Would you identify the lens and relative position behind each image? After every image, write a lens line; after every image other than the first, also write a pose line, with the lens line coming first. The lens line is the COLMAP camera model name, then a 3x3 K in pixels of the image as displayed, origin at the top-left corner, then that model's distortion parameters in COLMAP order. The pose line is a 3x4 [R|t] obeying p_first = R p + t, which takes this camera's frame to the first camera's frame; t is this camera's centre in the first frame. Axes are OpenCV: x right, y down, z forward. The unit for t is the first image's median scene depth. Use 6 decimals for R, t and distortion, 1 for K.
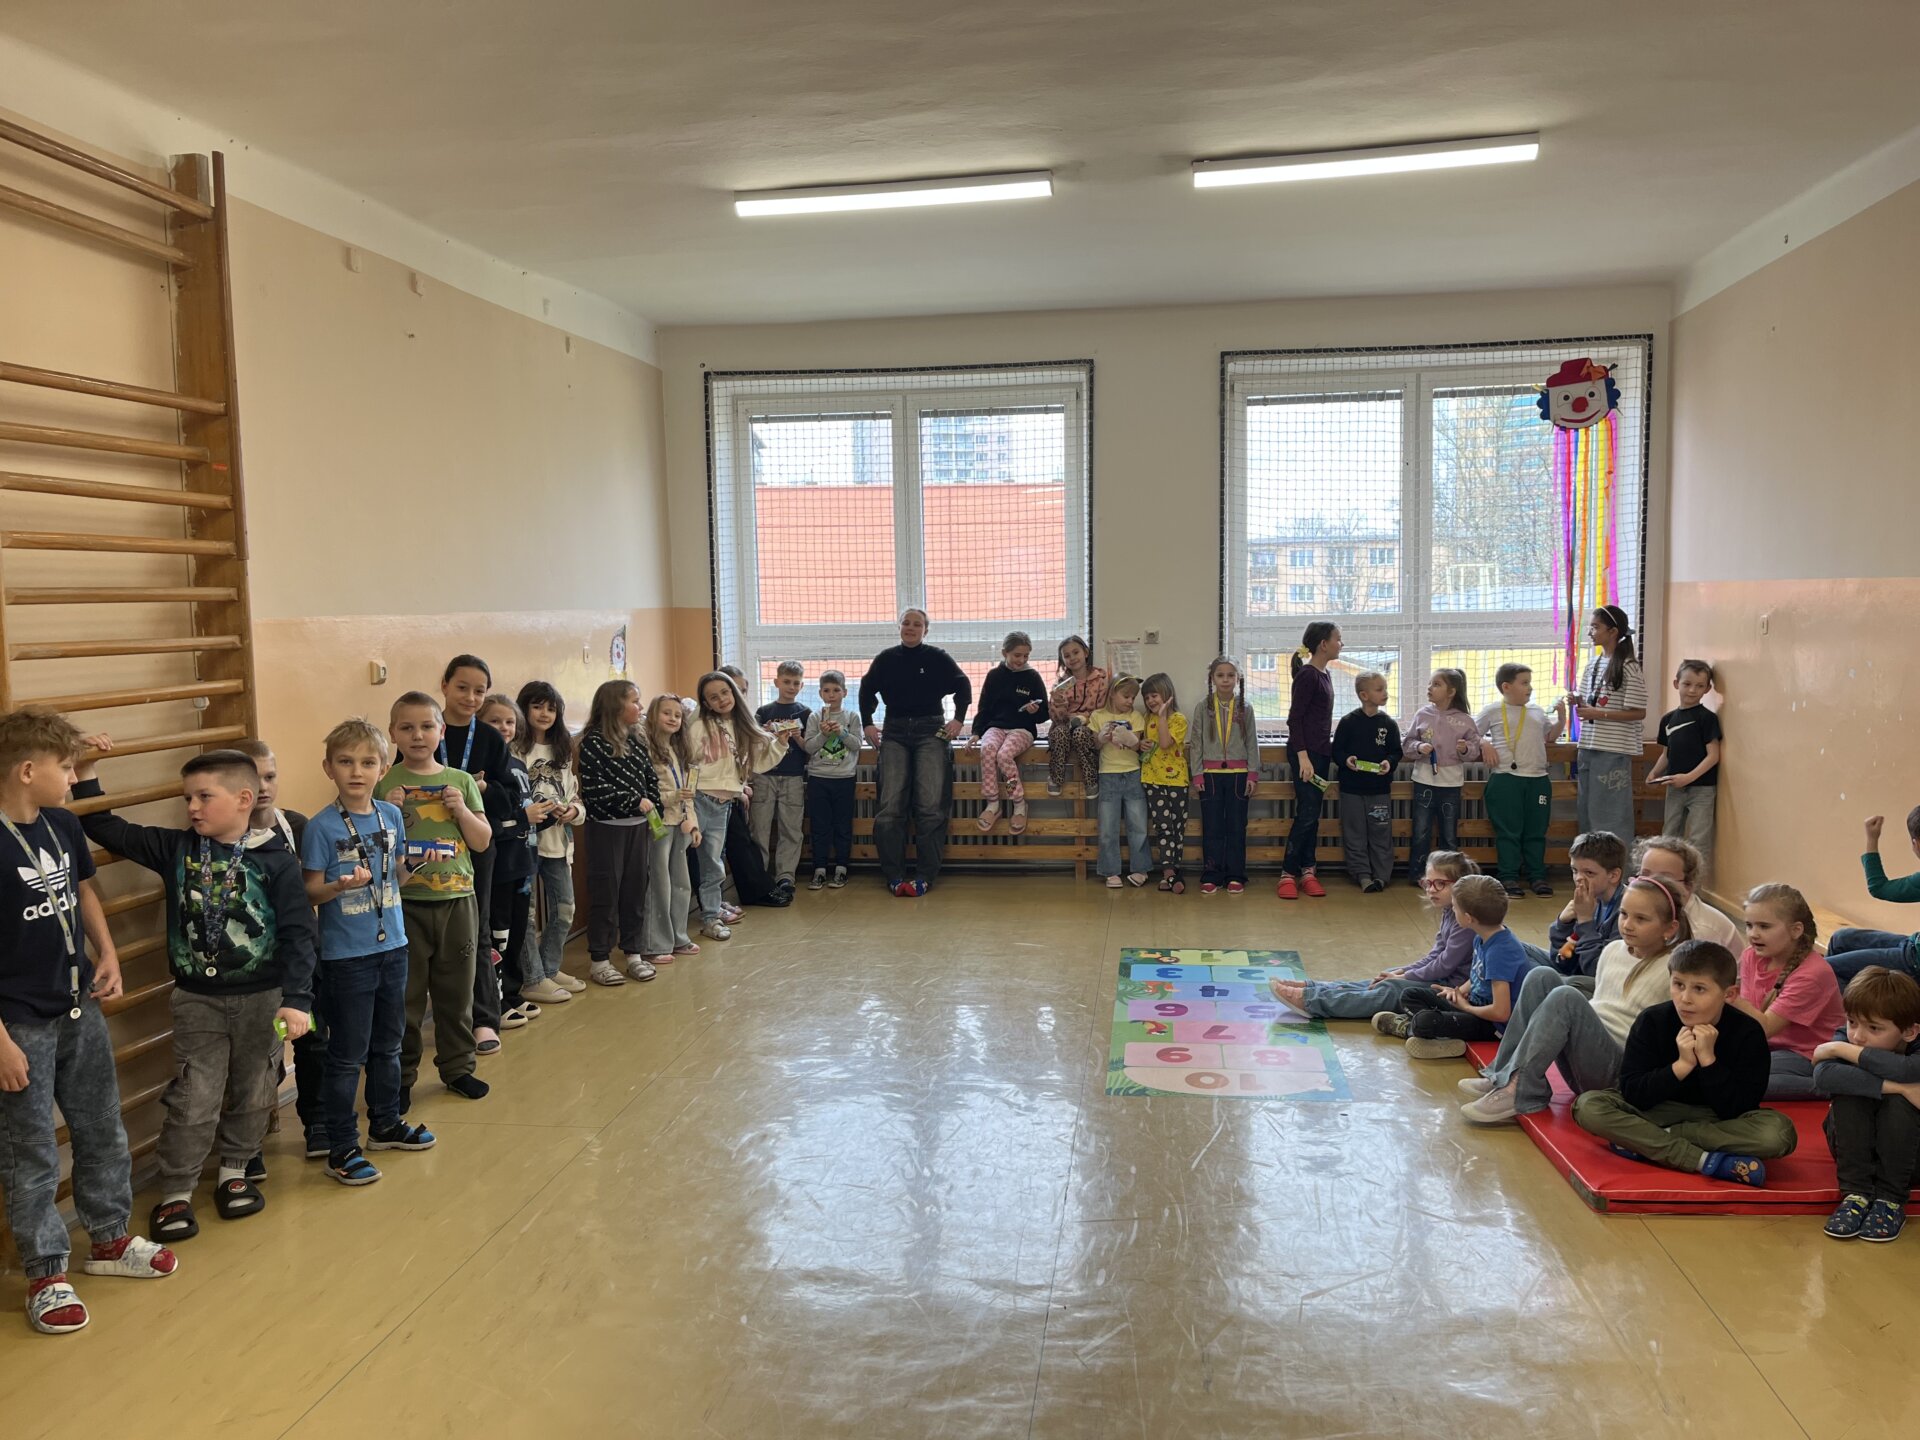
lens RADIAL K [[1470.1, 0, 960.0], [0, 1470.1, 720.0], [0, 0, 1]] dist [0.047522, -0.092978]
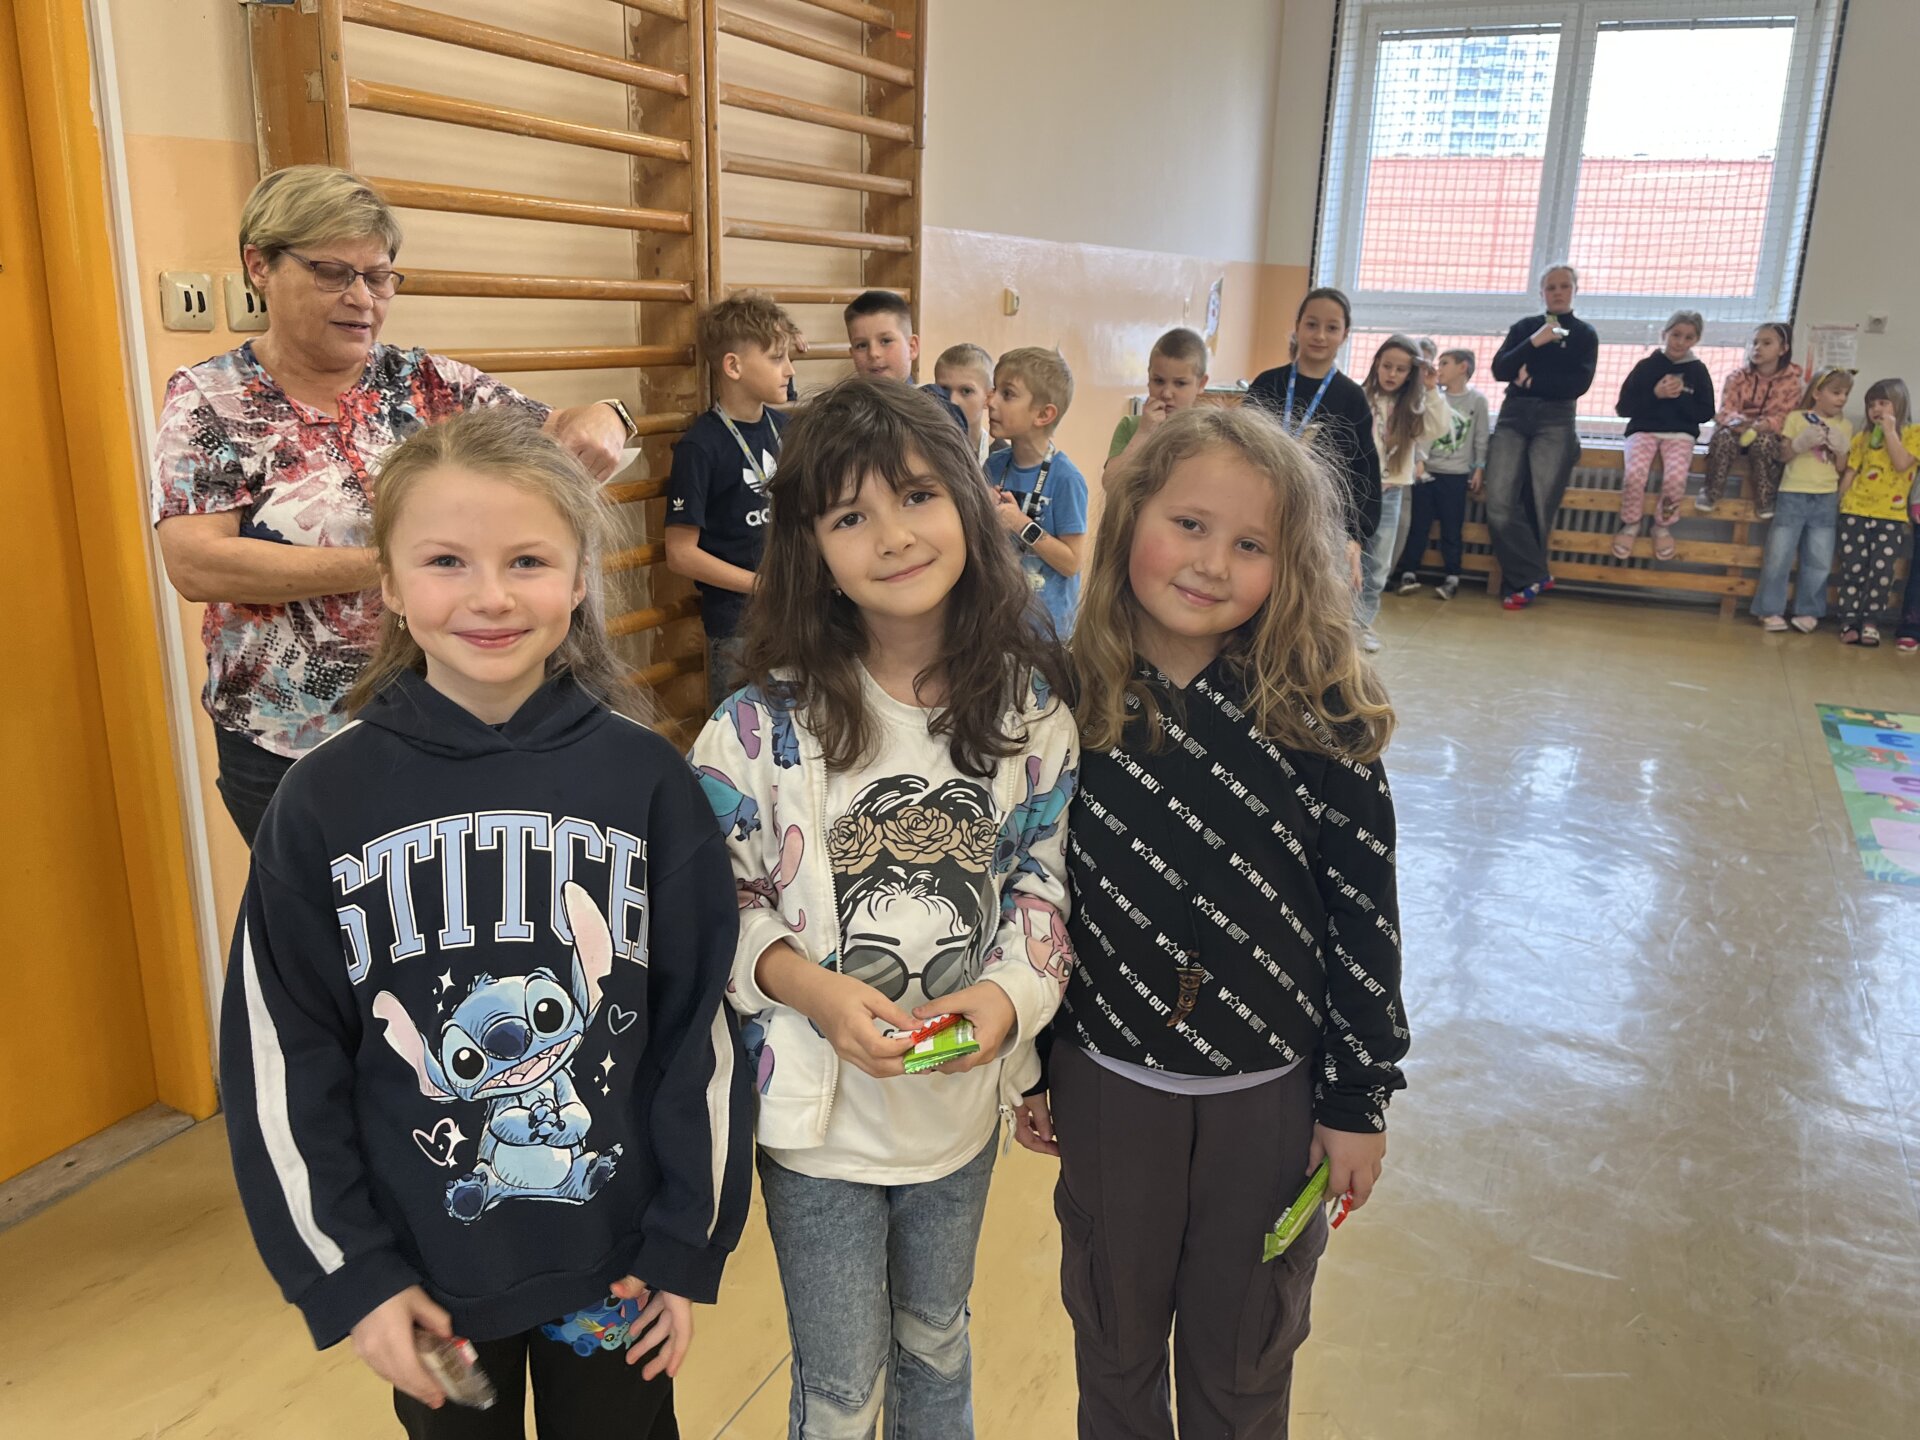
lens RADIAL K [[1476.5, 0, 960.0], [0, 1476.5, 720.0], [0, 0, 1]] dist [0.031406, 0.000117]
pose [[0.955208, 0.126197, -0.267678, -0.103000], [-0.071780, 0.976308, 0.204134, 0.023728], [0.287097, -0.175776, 0.941636, 0.064129]]
